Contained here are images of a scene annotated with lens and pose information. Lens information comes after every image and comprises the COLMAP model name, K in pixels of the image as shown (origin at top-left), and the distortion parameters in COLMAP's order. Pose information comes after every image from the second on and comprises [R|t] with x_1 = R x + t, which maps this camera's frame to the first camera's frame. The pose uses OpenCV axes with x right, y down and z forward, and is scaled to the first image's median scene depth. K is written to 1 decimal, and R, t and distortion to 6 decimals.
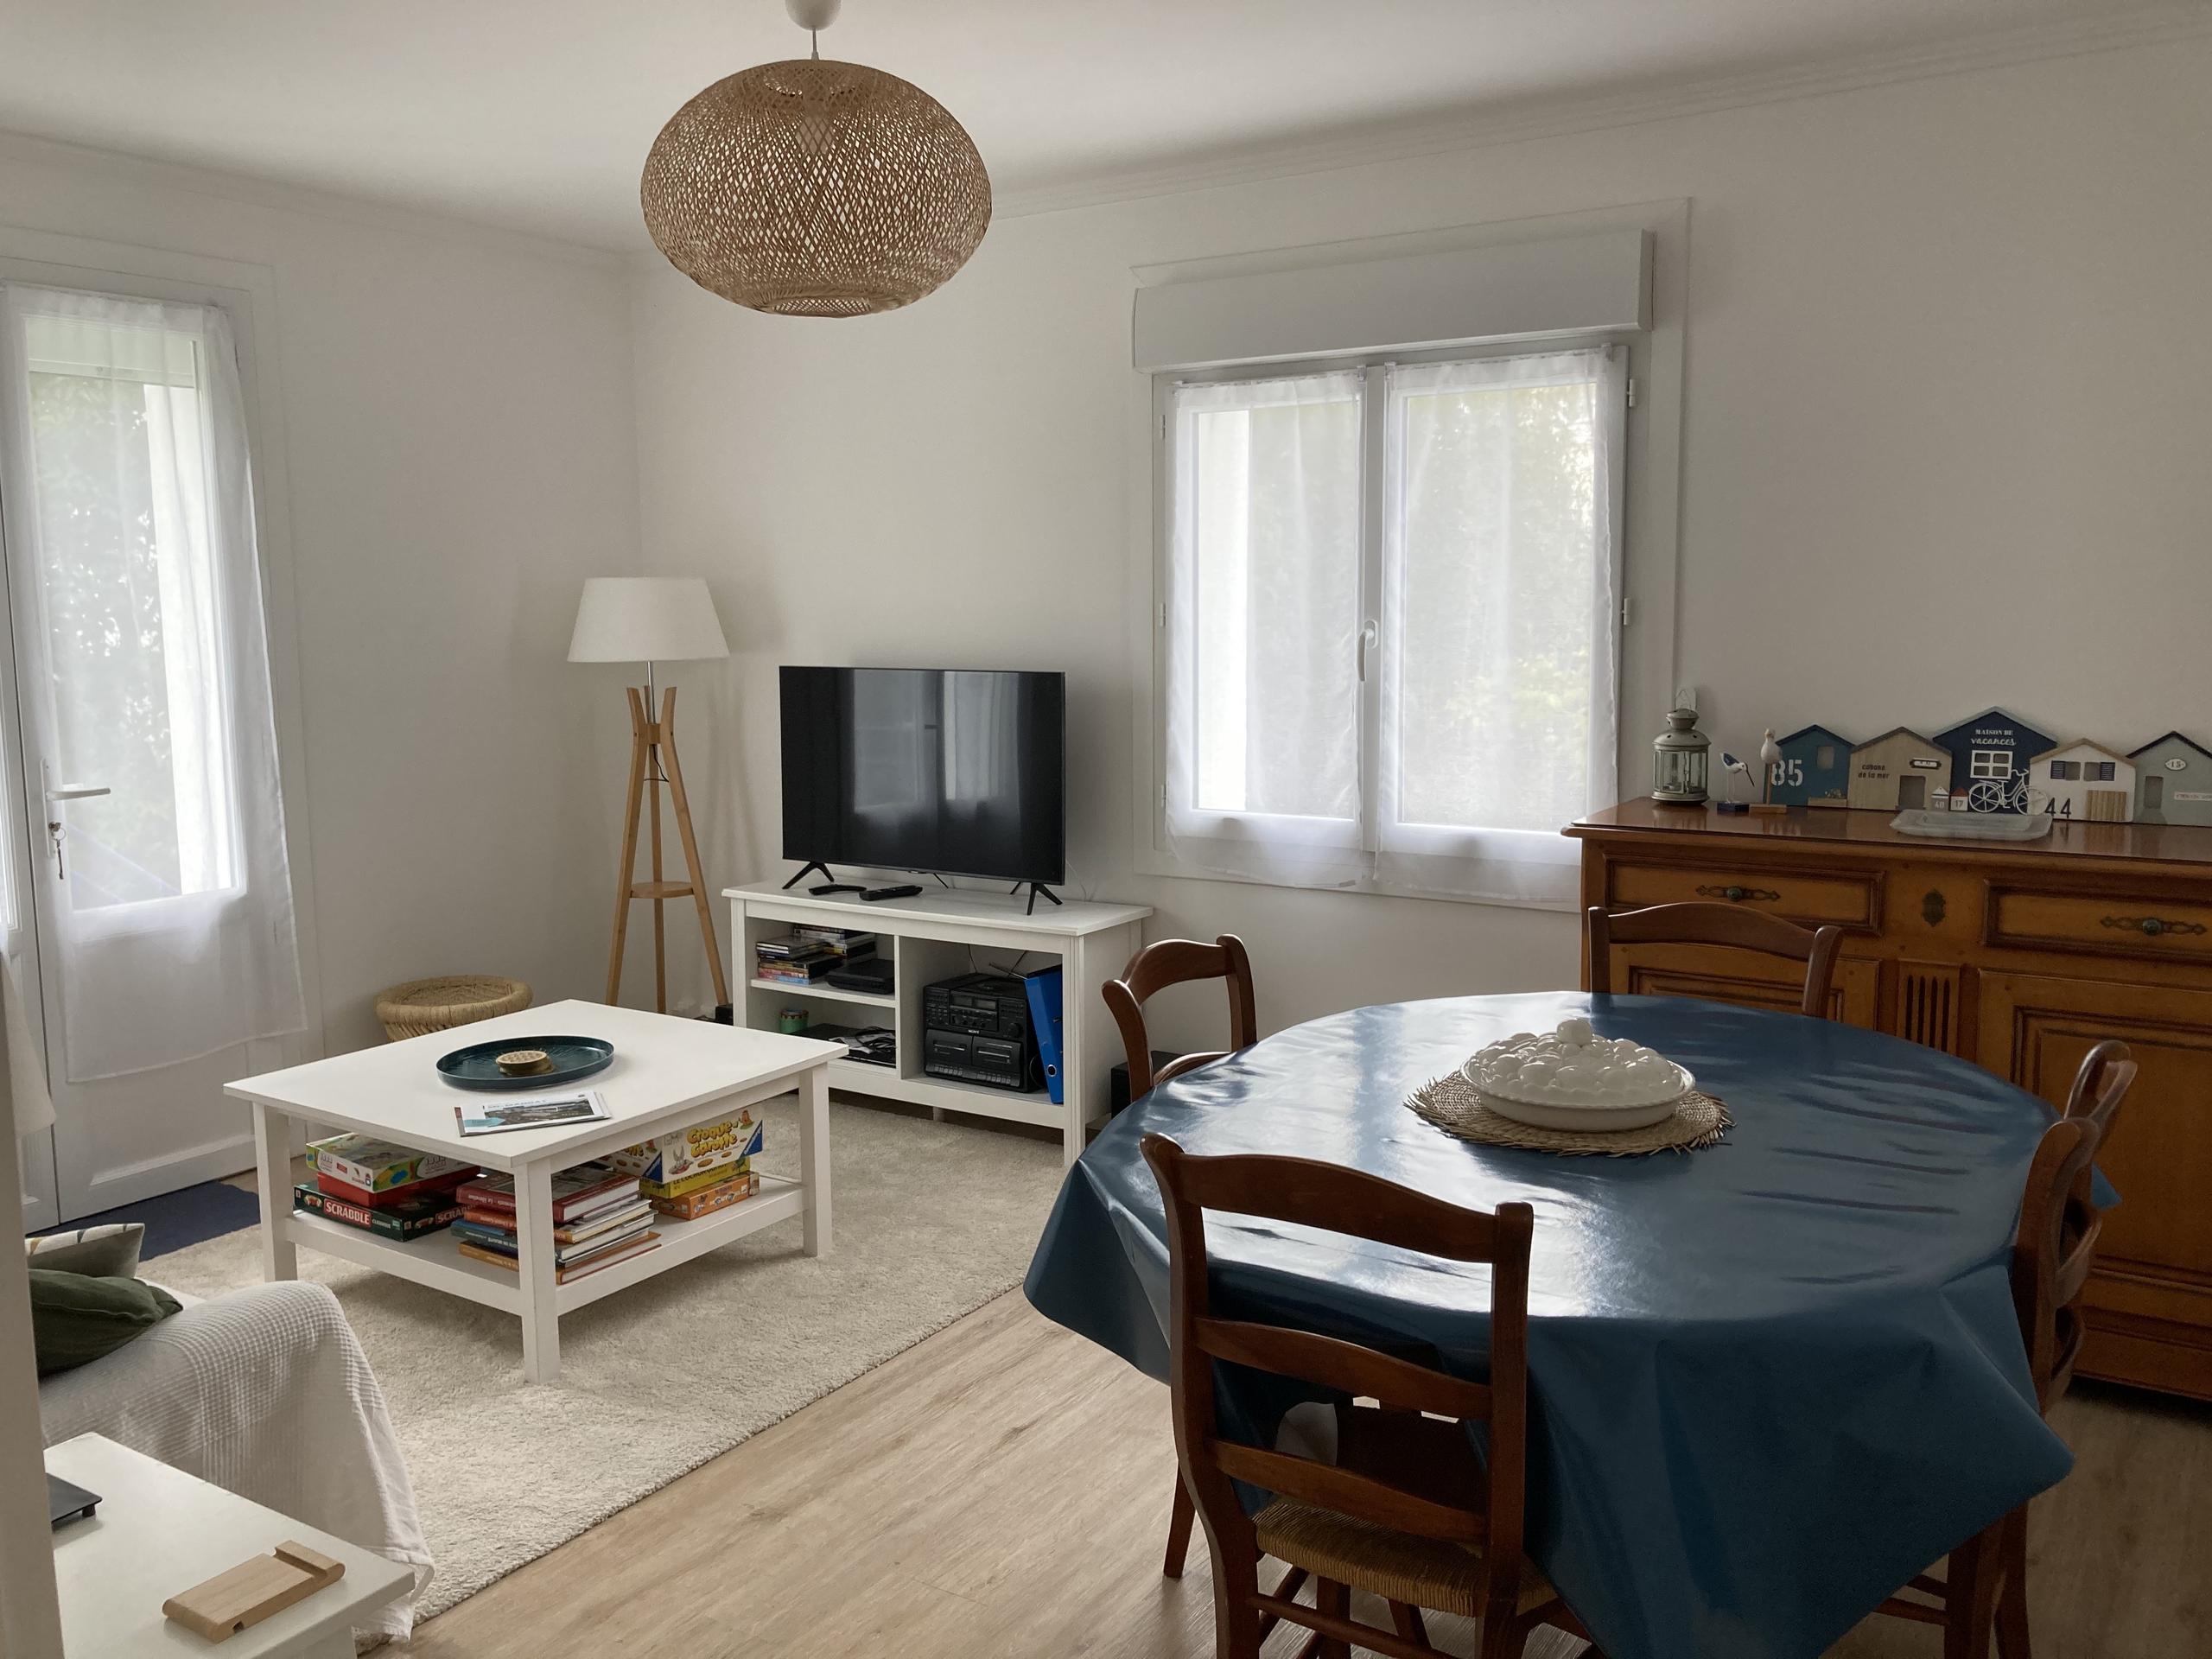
lens RADIAL K [[1792.0, 0, 1106.2], [0, 1792.0, 828.1], [0, 0, 1]] dist [0.009531, 0.000001]
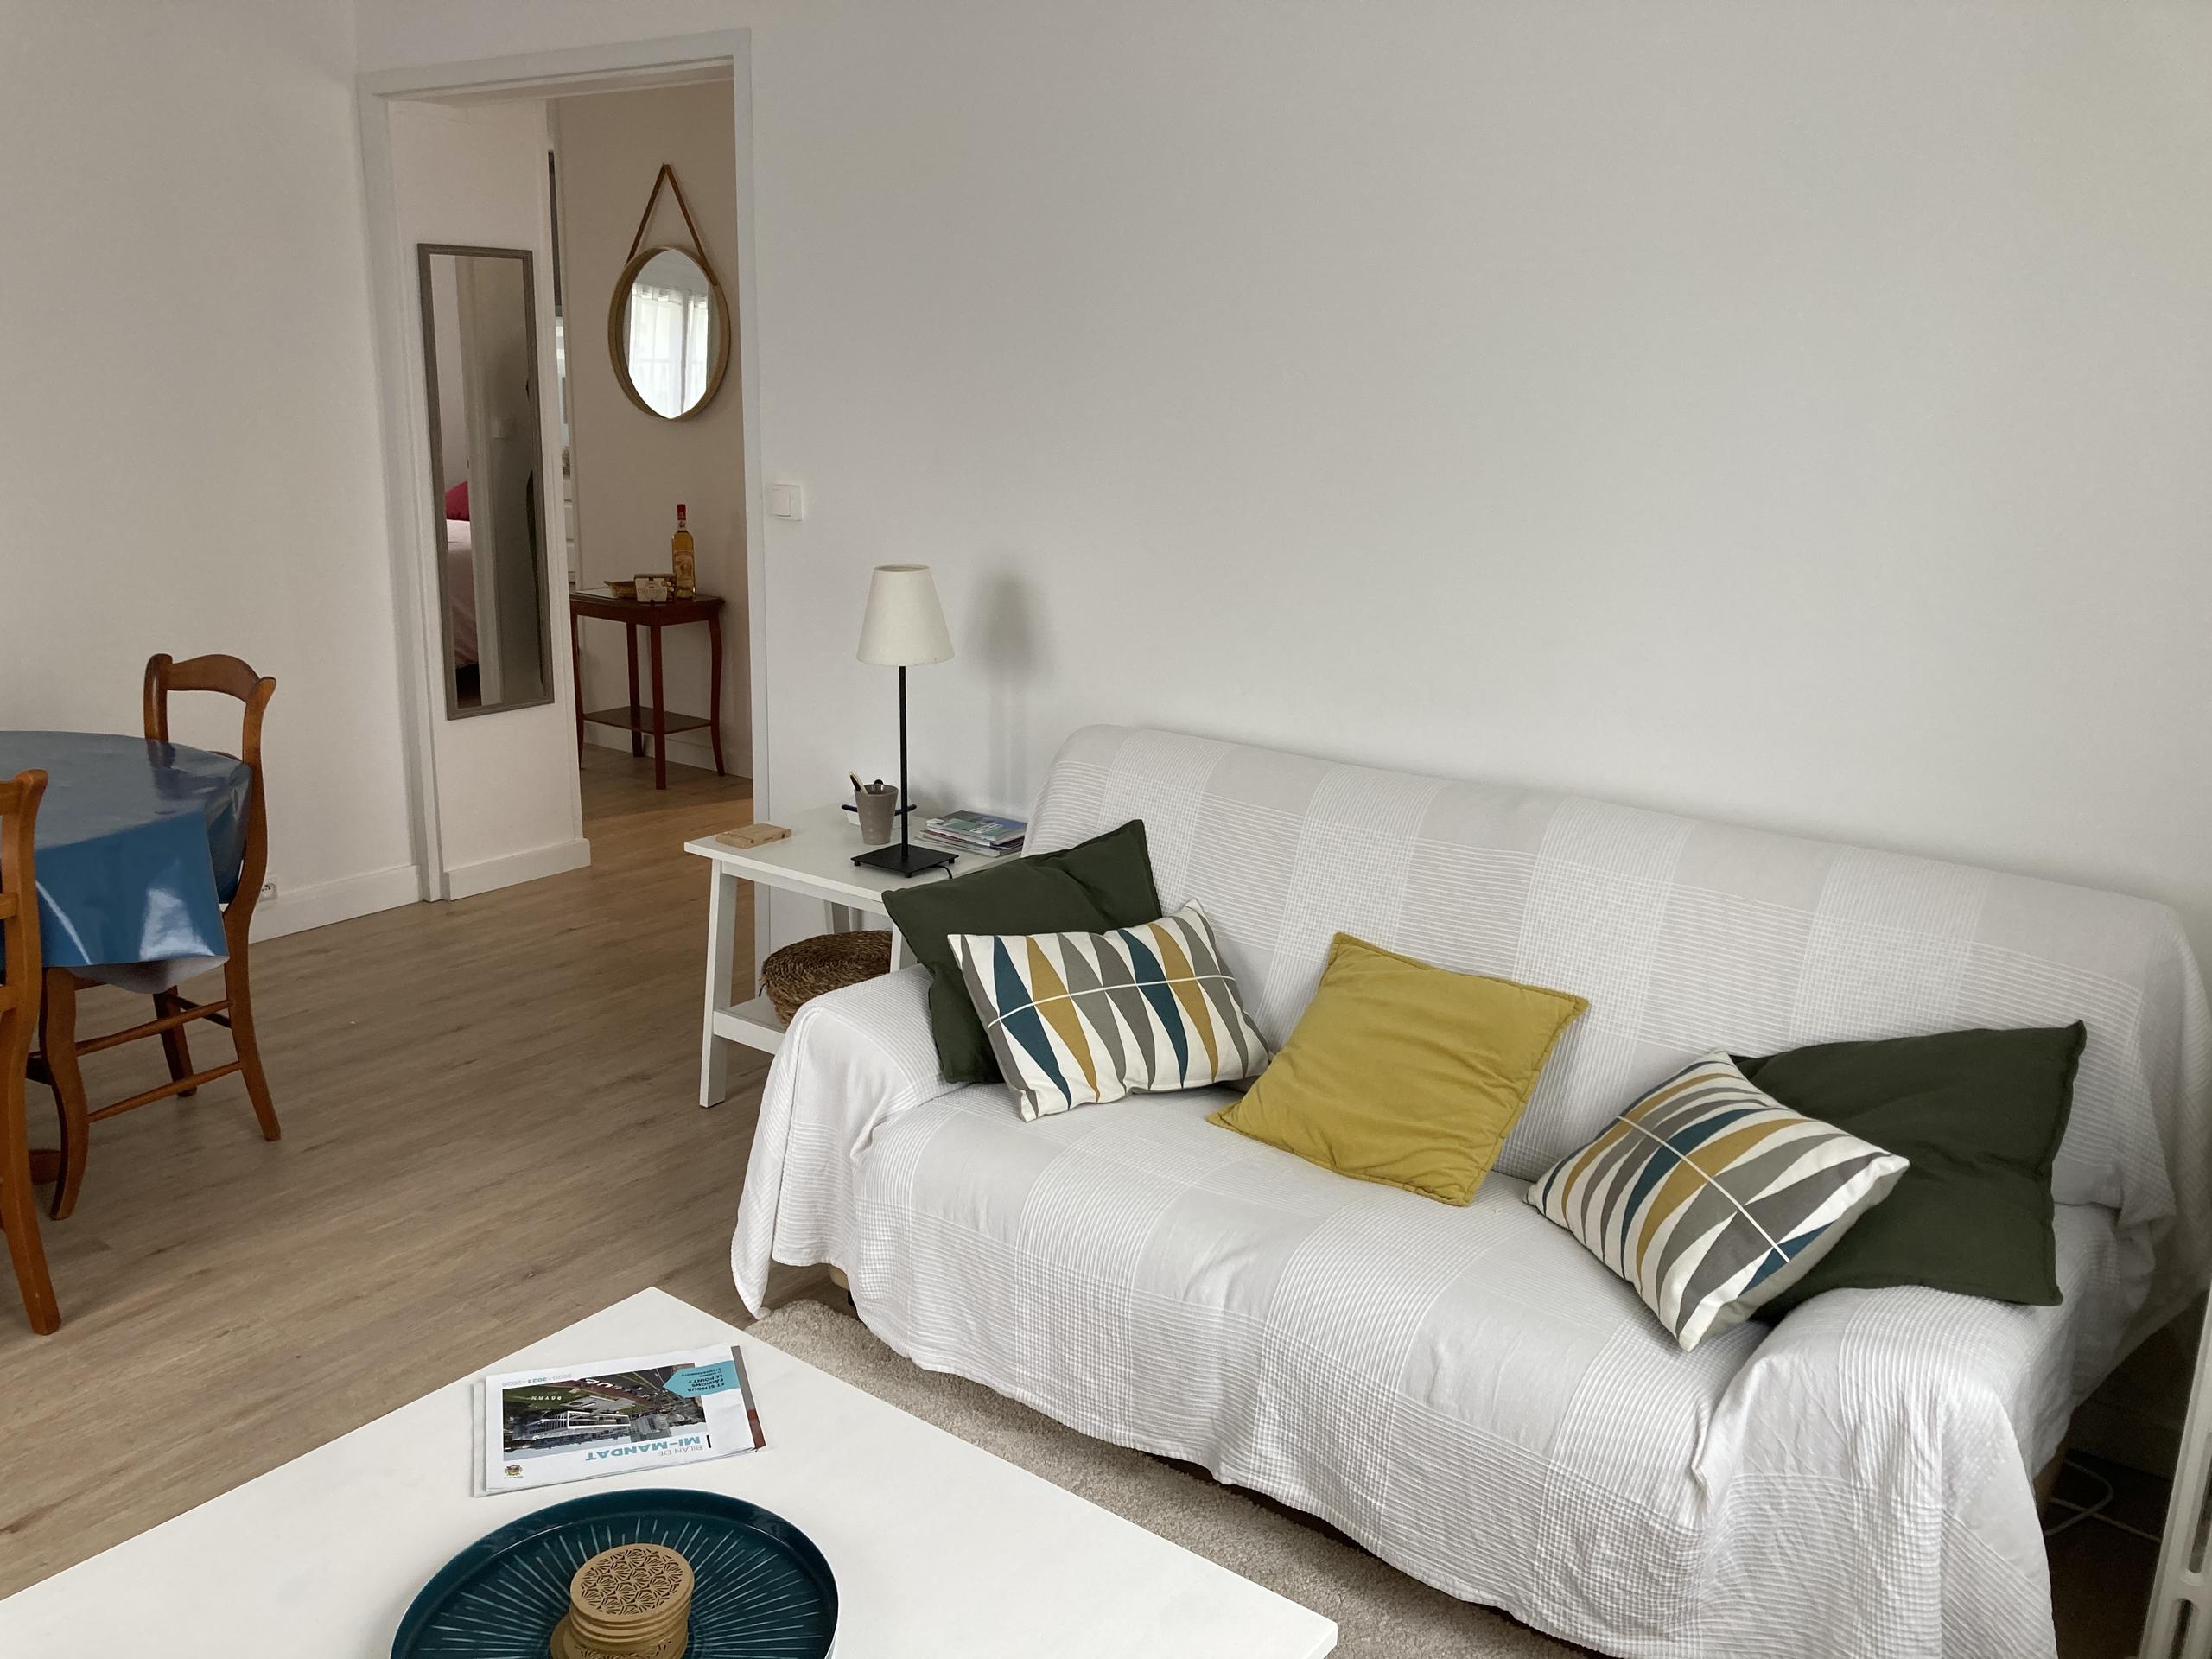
lens RADIAL K [[1792.0, 0, 1104.0], [0, 1792.0, 830.9], [0, 0, 1]] dist [0.009531, 0.000001]
pose [[-0.997455, -0.035790, 0.061661, -0.488856], [-0.010441, 0.928877, 0.370241, -0.193810], [-0.070526, 0.368655, -0.926887, 1.414663]]
